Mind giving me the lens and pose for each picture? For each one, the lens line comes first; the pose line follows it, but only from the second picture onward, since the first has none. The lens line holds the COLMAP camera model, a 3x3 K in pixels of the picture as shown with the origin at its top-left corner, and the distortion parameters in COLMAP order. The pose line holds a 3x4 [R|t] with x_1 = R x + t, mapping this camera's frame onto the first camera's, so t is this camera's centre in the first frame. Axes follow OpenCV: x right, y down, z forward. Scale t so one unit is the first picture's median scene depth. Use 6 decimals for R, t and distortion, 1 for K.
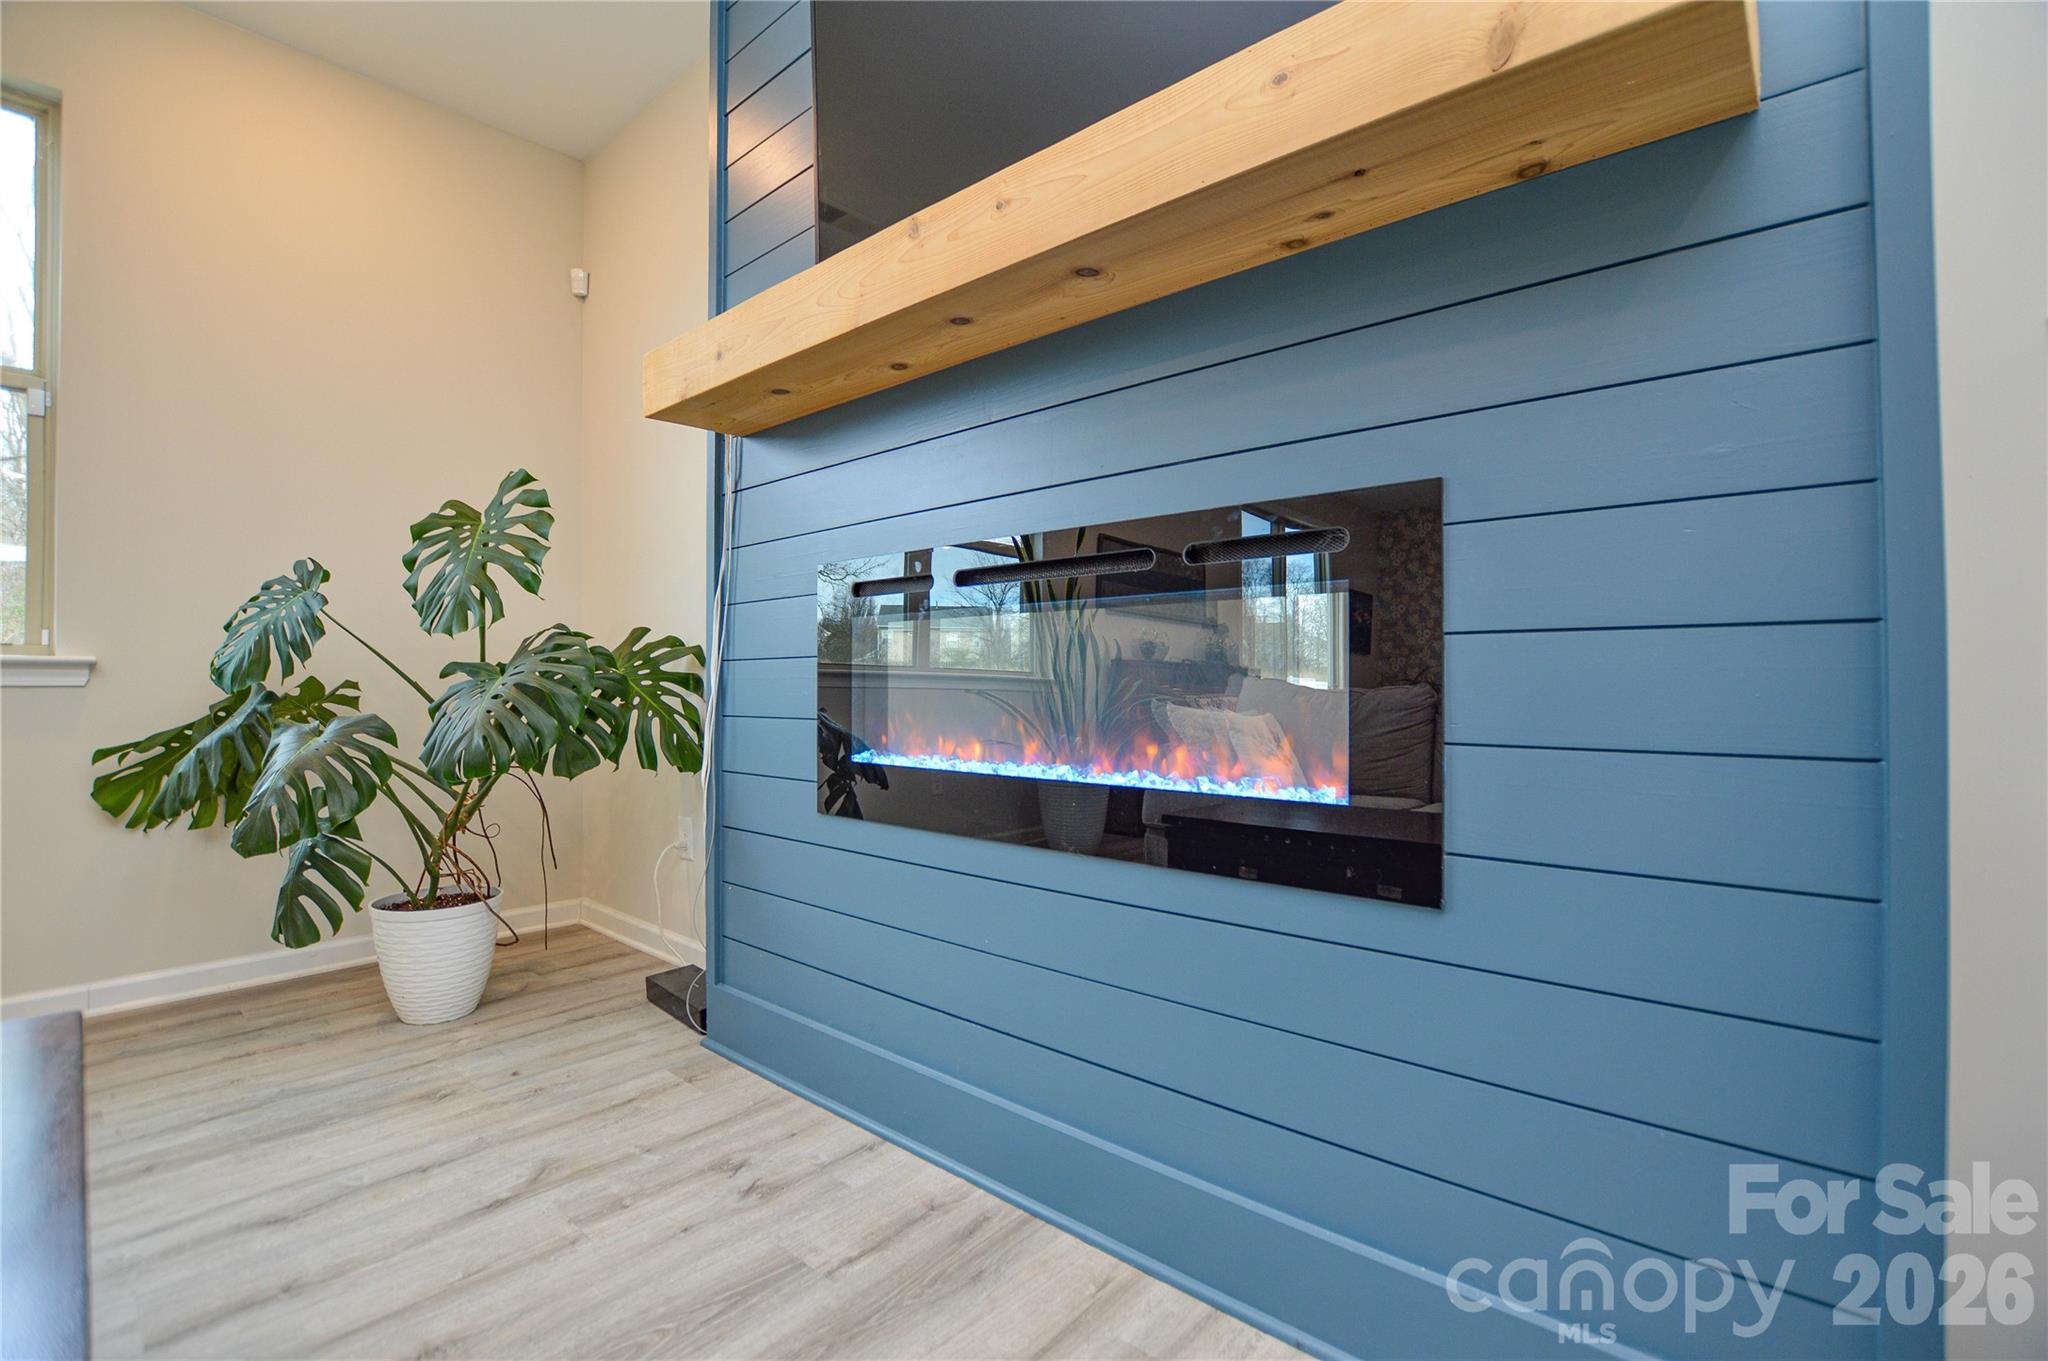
lens RADIAL K [[927.2, 0, 1025.4], [0, 927.2, 686.0], [0, 0, 1]] dist [-0.026807, 0.002777]
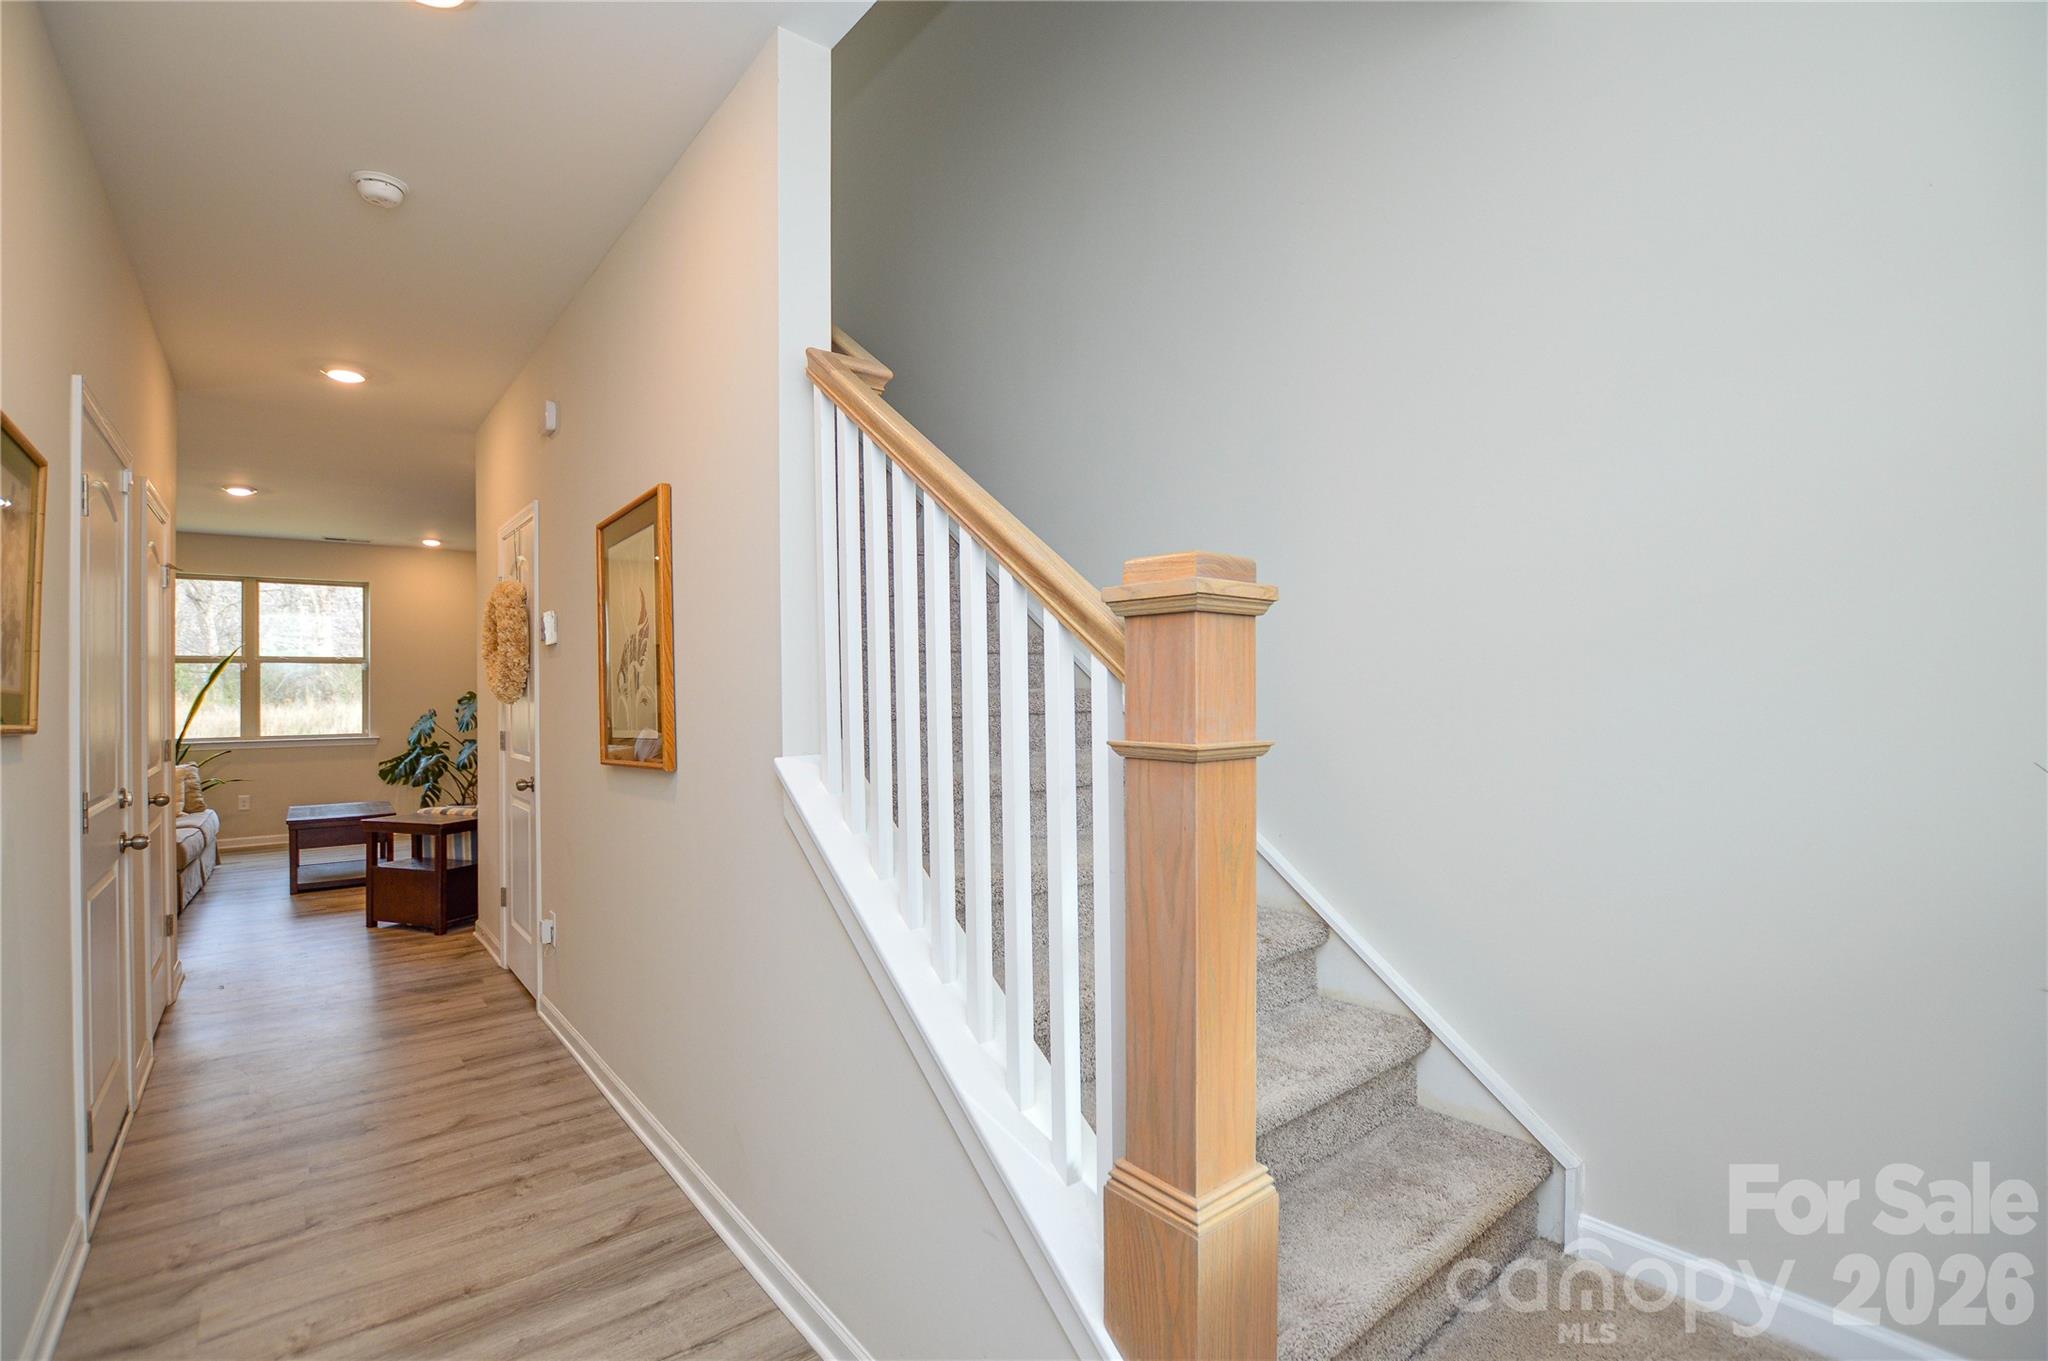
lens RADIAL K [[927.2, 0, 1021.8], [0, 927.2, 675.4], [0, 0, 1]] dist [-0.026807, 0.002777]
pose [[0.988851, -0.015222, -0.148130, 2.120176], [0.012202, 0.999699, -0.021276, -0.173164], [0.148410, 0.019231, 0.988739, -2.309631]]
